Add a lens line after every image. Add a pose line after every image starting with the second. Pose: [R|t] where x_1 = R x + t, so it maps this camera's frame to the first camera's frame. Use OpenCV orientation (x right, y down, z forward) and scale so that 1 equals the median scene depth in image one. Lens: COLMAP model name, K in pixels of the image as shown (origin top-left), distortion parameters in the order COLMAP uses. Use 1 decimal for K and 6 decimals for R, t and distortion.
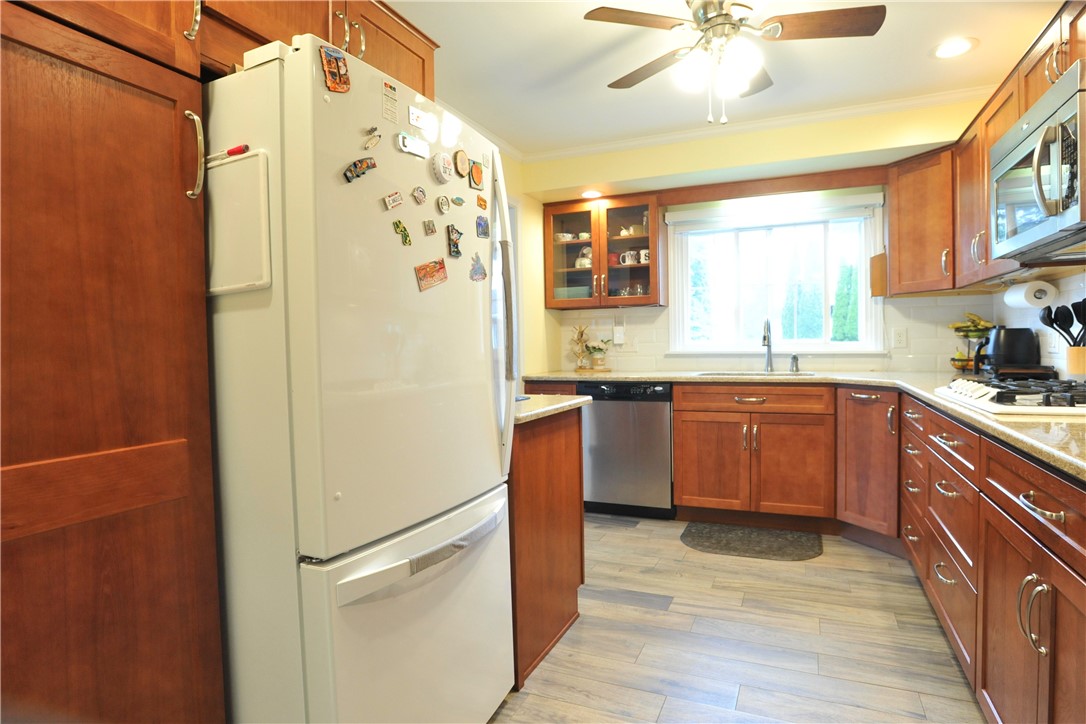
lens RADIAL K [[574.8, 0, 556.2], [0, 574.8, 363.1], [0, 0, 1]] dist [-0.063299, 0.025999]
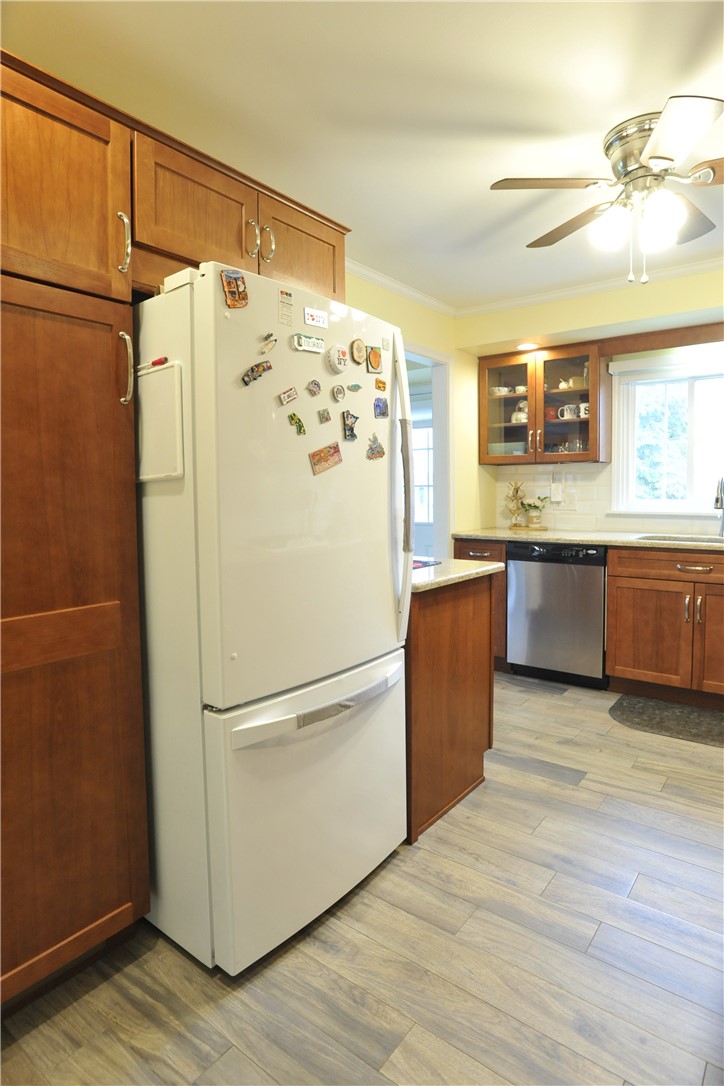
lens RADIAL K [[587.8, 0, 363.4], [0, 587.8, 521.3], [0, 0, 1]] dist [-0.044245, 0.002835]
pose [[0.968184, 0.022829, -0.249195, 0.099574], [-0.017031, 0.999532, 0.025399, -0.047196], [0.249658, -0.020346, 0.968120, -0.057222]]
